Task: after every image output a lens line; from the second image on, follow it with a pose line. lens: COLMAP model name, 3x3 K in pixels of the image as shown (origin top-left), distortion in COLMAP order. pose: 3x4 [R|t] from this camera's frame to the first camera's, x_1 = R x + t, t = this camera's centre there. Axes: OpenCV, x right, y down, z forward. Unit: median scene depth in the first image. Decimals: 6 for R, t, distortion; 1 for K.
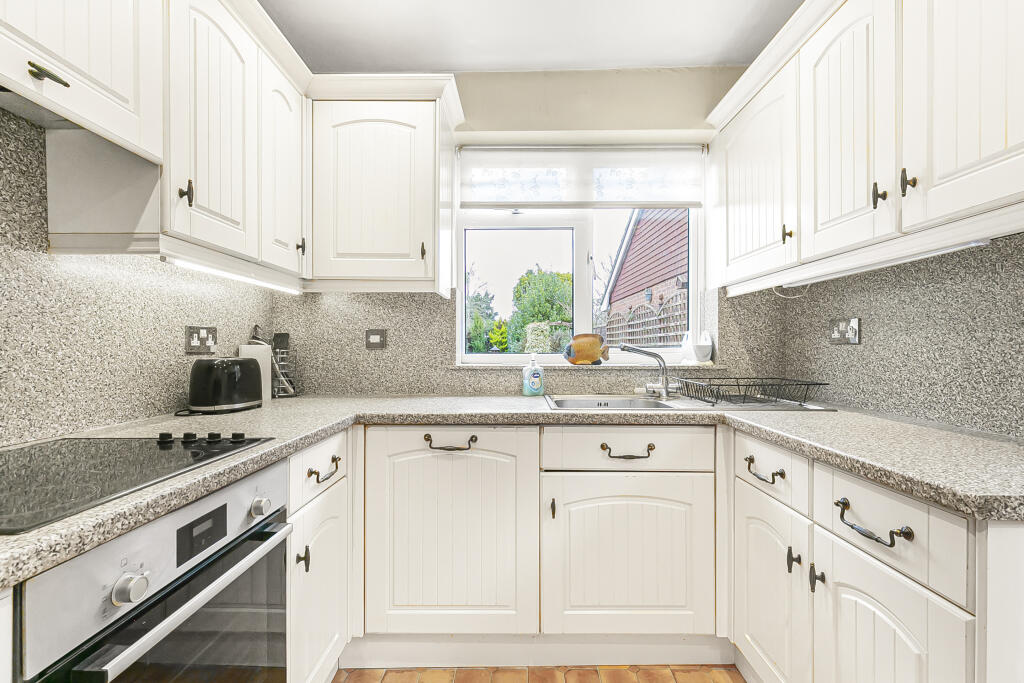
lens RADIAL K [[460.3, 0, 507.9], [0, 460.3, 346.9], [0, 0, 1]] dist [-0.000324, -0.001313]
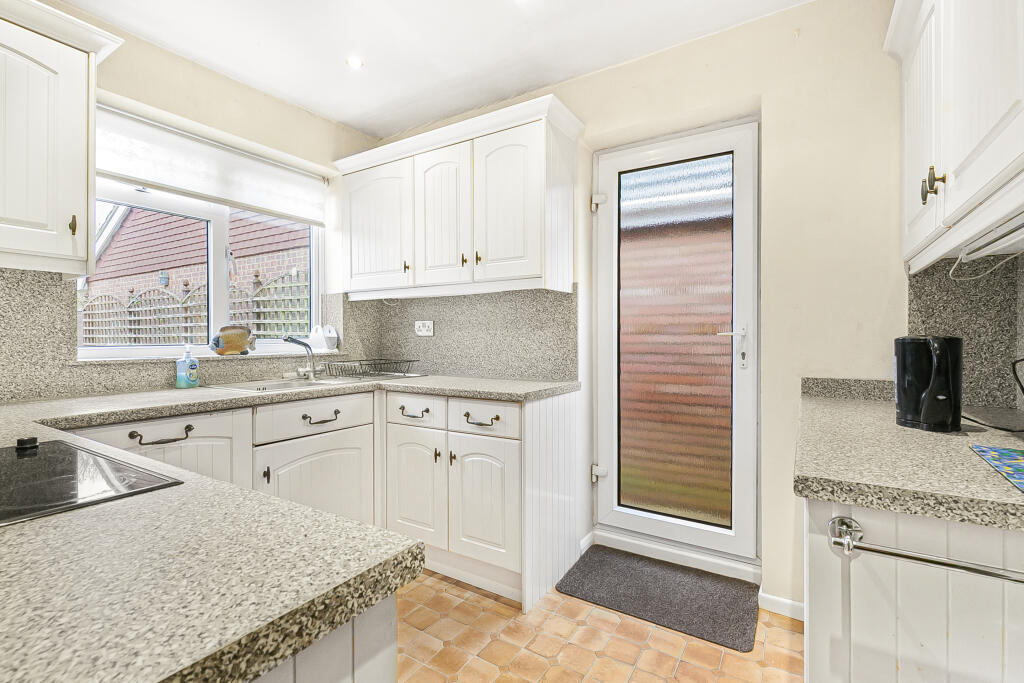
lens RADIAL K [[460.3, 0, 517.6], [0, 460.3, 337.4], [0, 0, 1]] dist [-0.000324, -0.001313]
pose [[0.518772, -0.001574, 0.854911, -0.548400], [0.001692, 0.999998, 0.000814, -0.002306], [-0.854911, 0.001025, 0.518774, -0.154015]]
